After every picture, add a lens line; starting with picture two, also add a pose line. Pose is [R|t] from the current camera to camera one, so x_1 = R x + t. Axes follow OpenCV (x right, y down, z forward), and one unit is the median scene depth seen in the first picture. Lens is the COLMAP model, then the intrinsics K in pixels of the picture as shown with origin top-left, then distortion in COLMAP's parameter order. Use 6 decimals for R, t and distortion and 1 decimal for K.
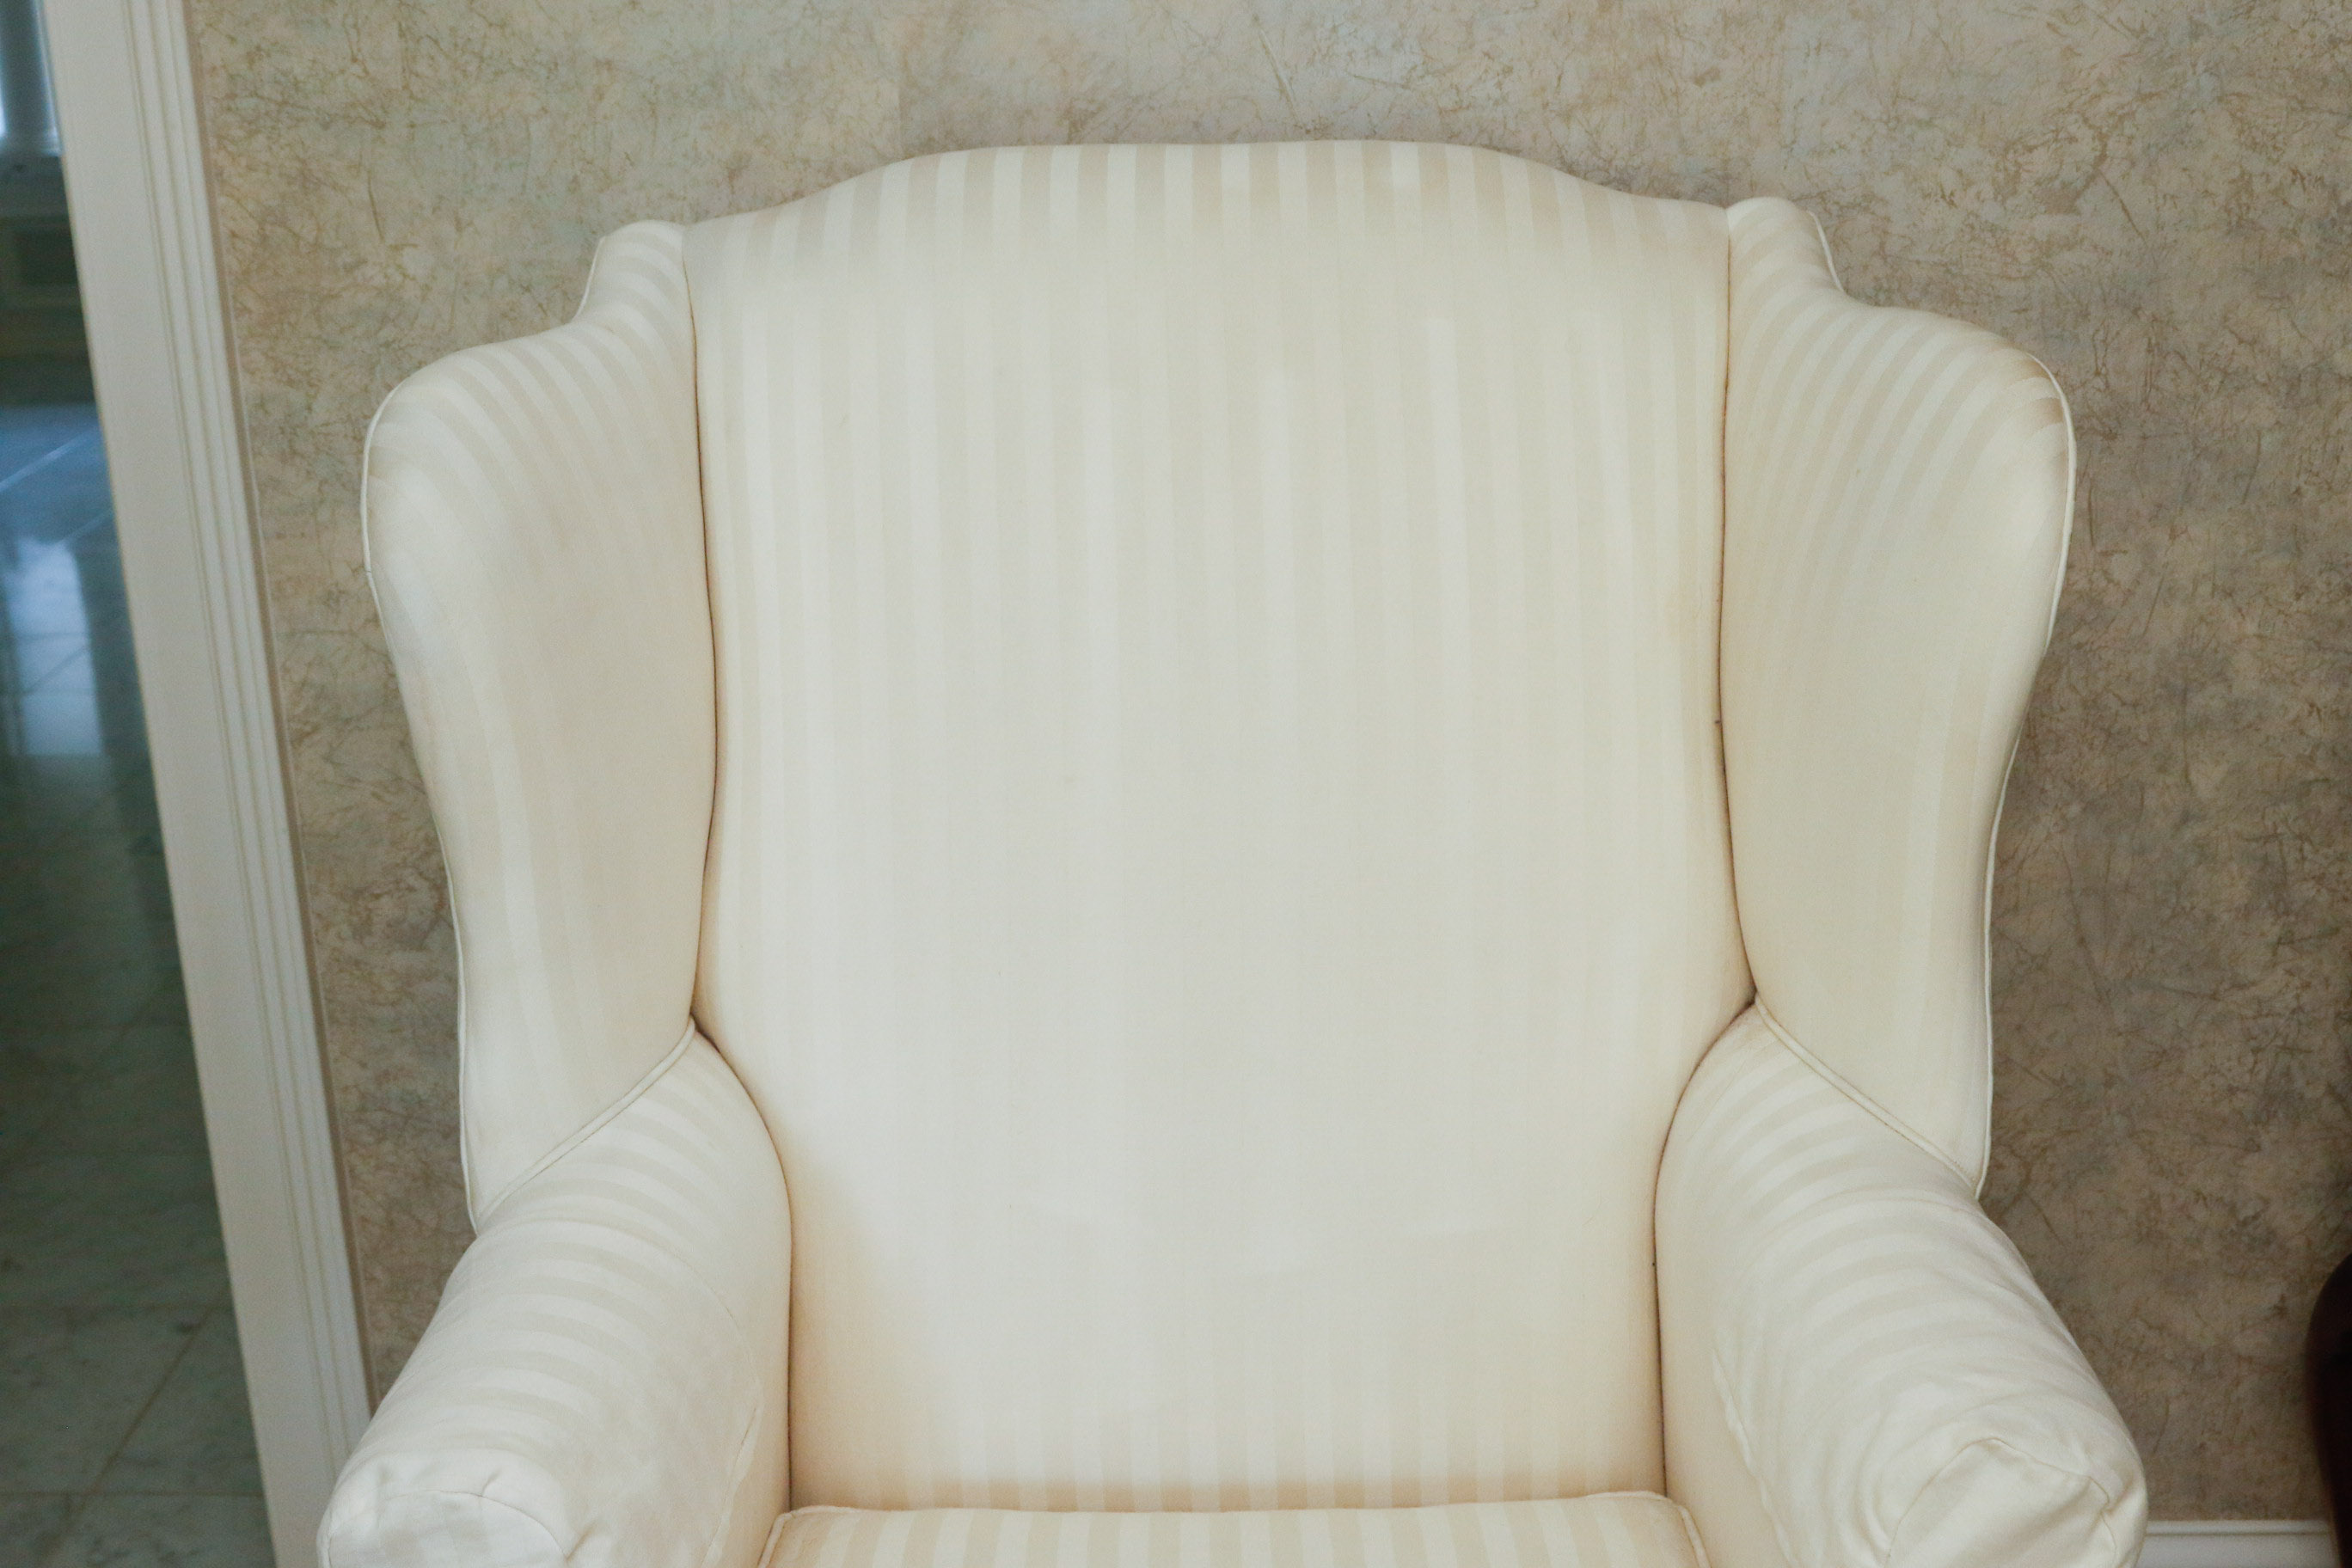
lens RADIAL K [[3073.5, 0, 1178.1], [0, 3073.5, 784.5], [0, 0, 1]] dist [-0.049281, 0.000000]
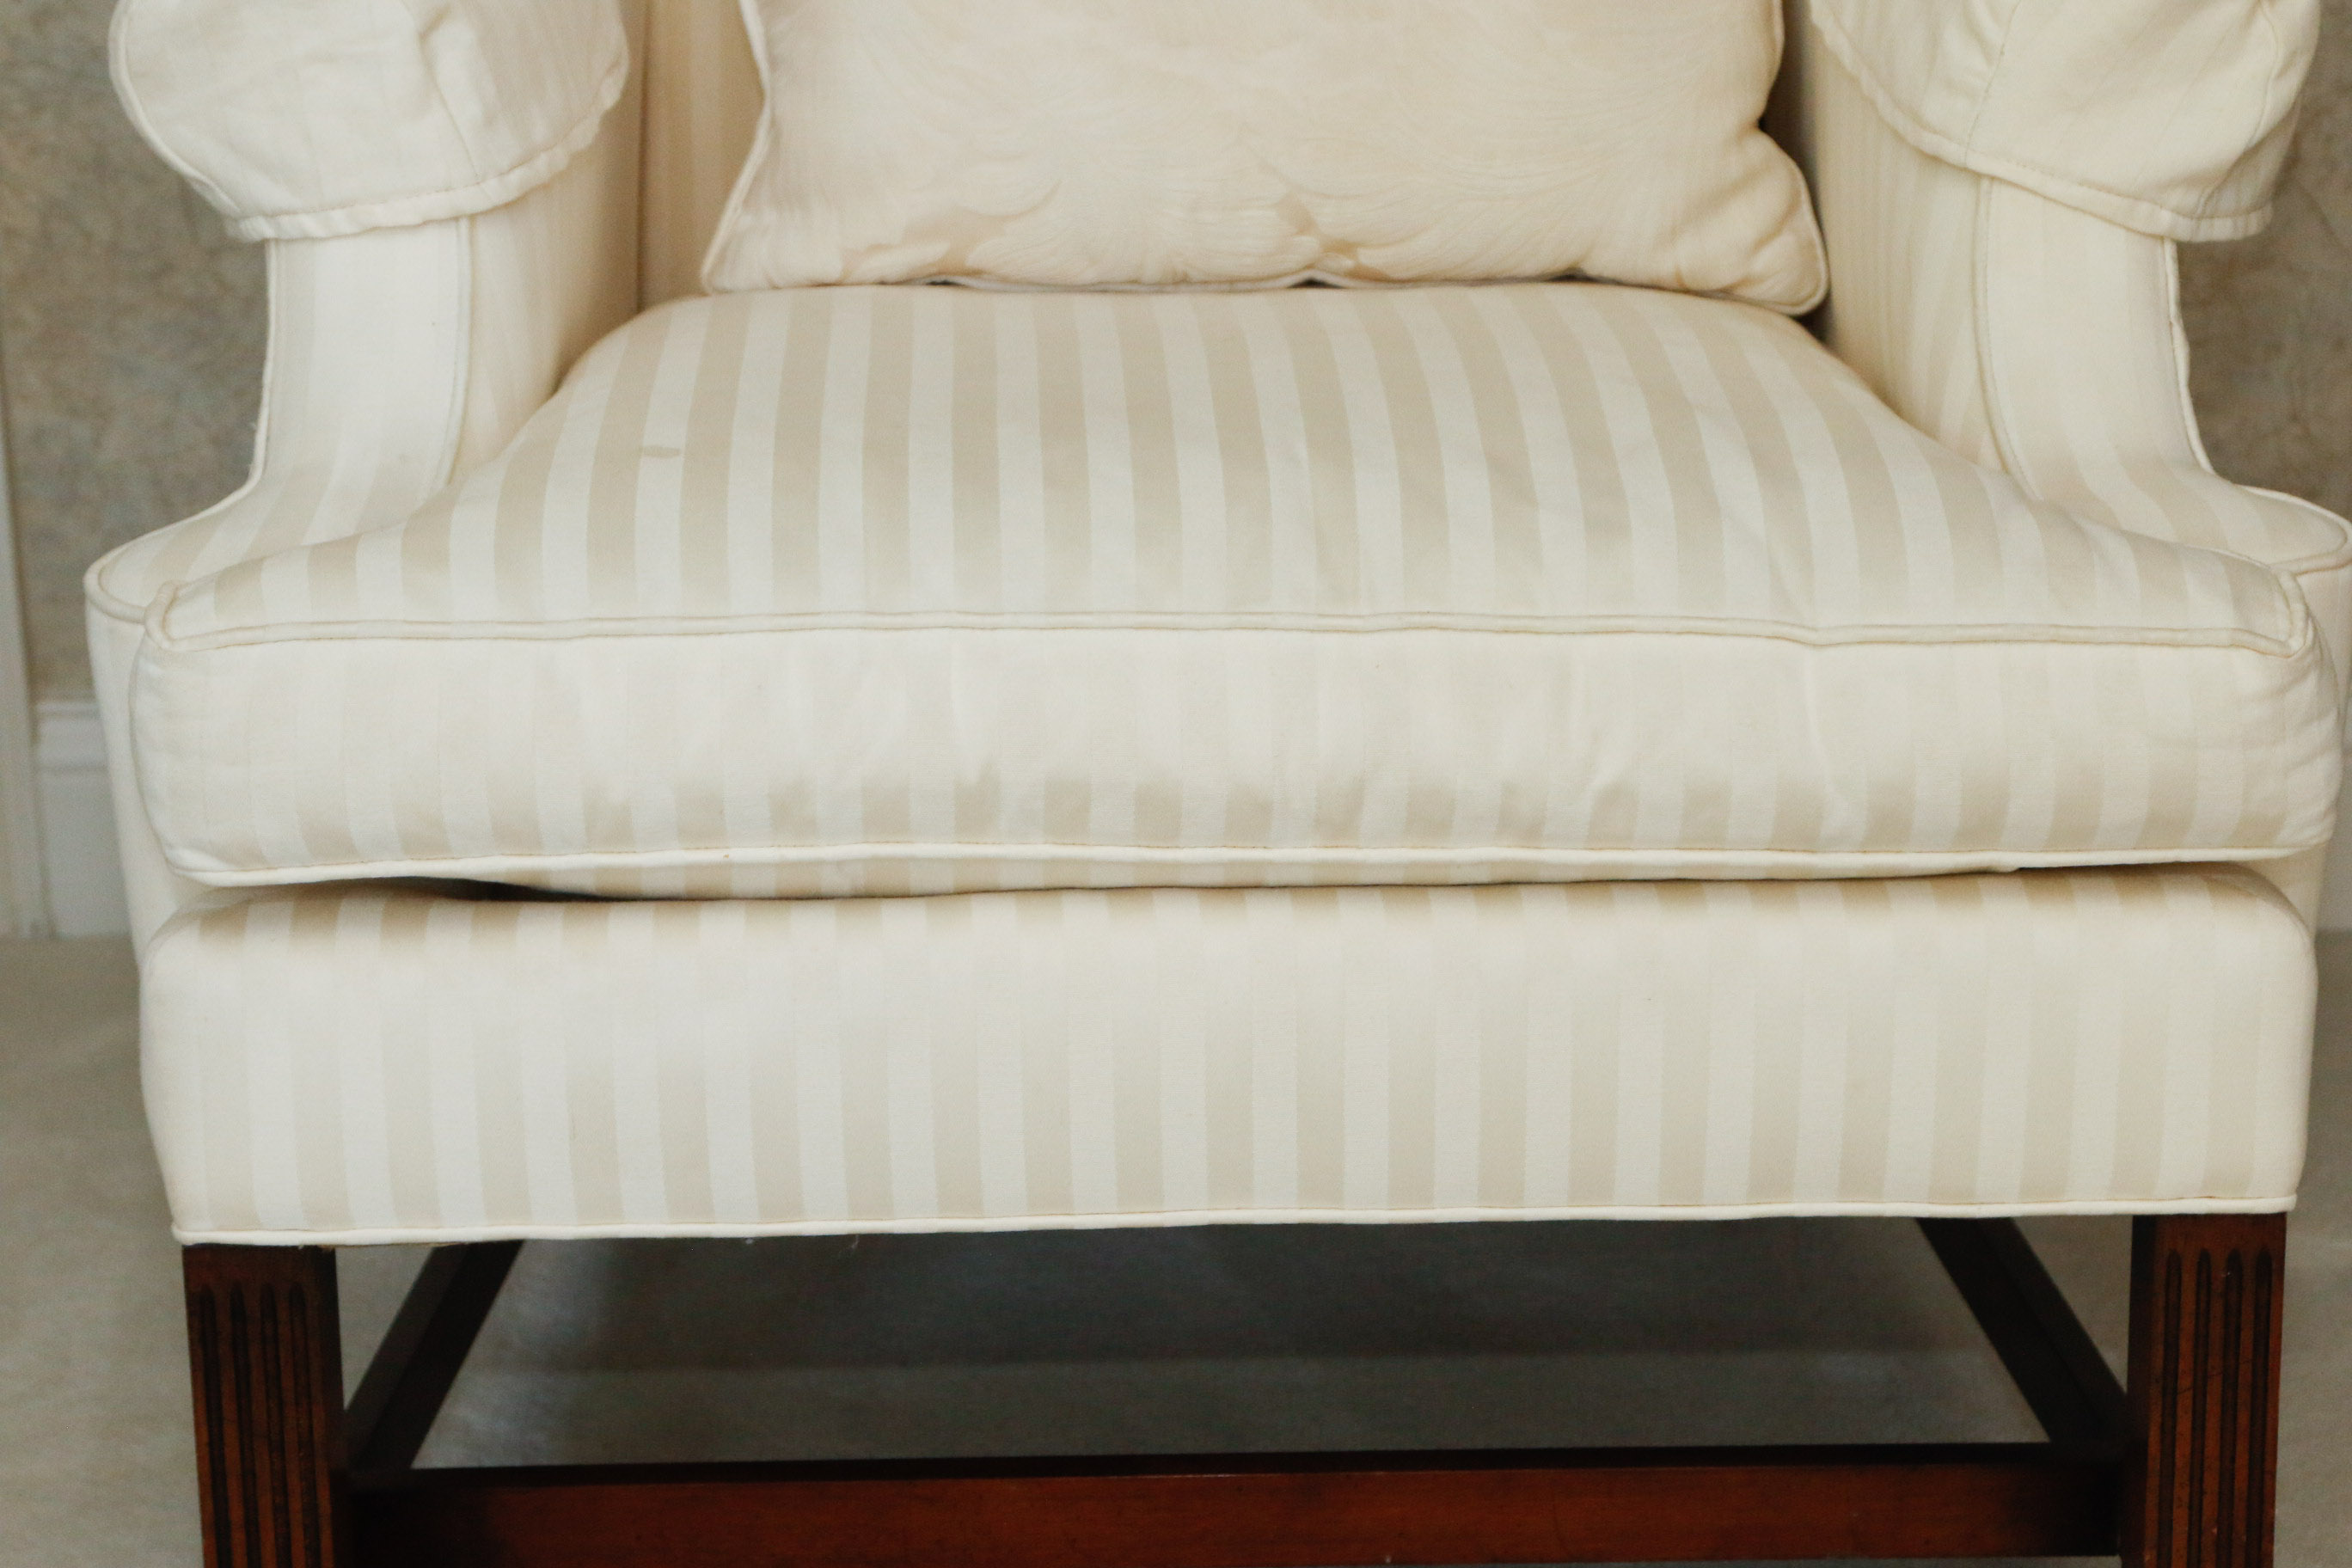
lens RADIAL K [[5519.5, 0, 1172.1], [0, 5519.5, 786.0], [0, 0, 1]] dist [0.156623, 0.000000]
pose [[0.999884, 0.005296, 0.014271, -0.010479], [-0.004954, 0.999703, -0.023880, 0.340794], [-0.014393, 0.023806, 0.999613, -0.355784]]
